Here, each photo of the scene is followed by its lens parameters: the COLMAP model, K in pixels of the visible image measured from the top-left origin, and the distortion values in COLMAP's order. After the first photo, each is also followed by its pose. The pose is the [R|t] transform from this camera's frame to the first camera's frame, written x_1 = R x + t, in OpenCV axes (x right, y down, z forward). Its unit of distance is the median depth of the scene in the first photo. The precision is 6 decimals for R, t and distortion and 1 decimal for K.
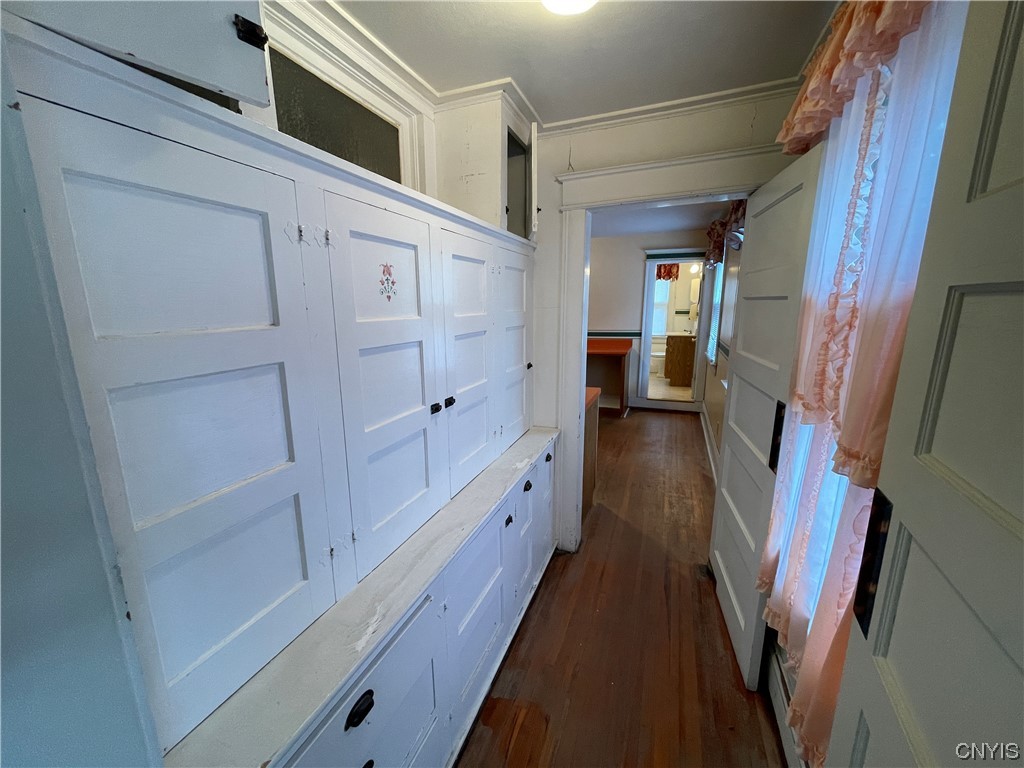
lens RADIAL K [[411.6, 0, 507.4], [0, 411.6, 384.8], [0, 0, 1]] dist [-0.002075, -0.000226]
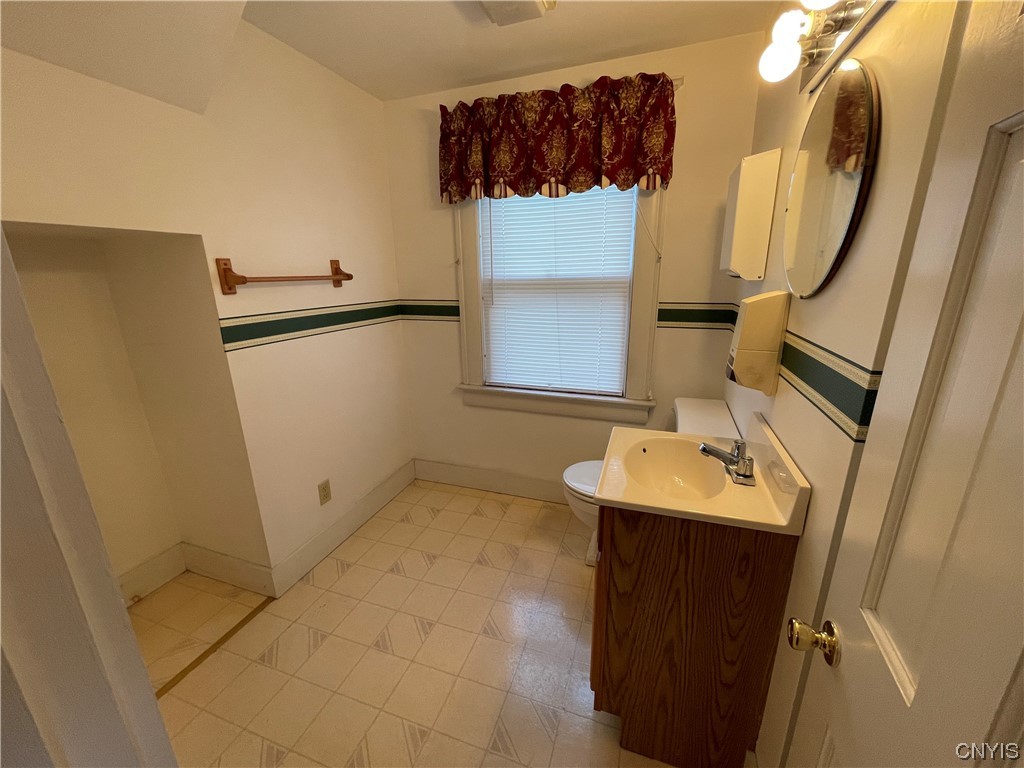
lens RADIAL K [[411.6, 0, 510.4], [0, 411.6, 386.8], [0, 0, 1]] dist [-0.002075, -0.000226]
pose [[0.999367, -0.020255, 0.029242, 0.311271], [0.017925, 0.996804, 0.077853, -0.156336], [-0.030726, -0.077279, 0.996536, 0.752159]]
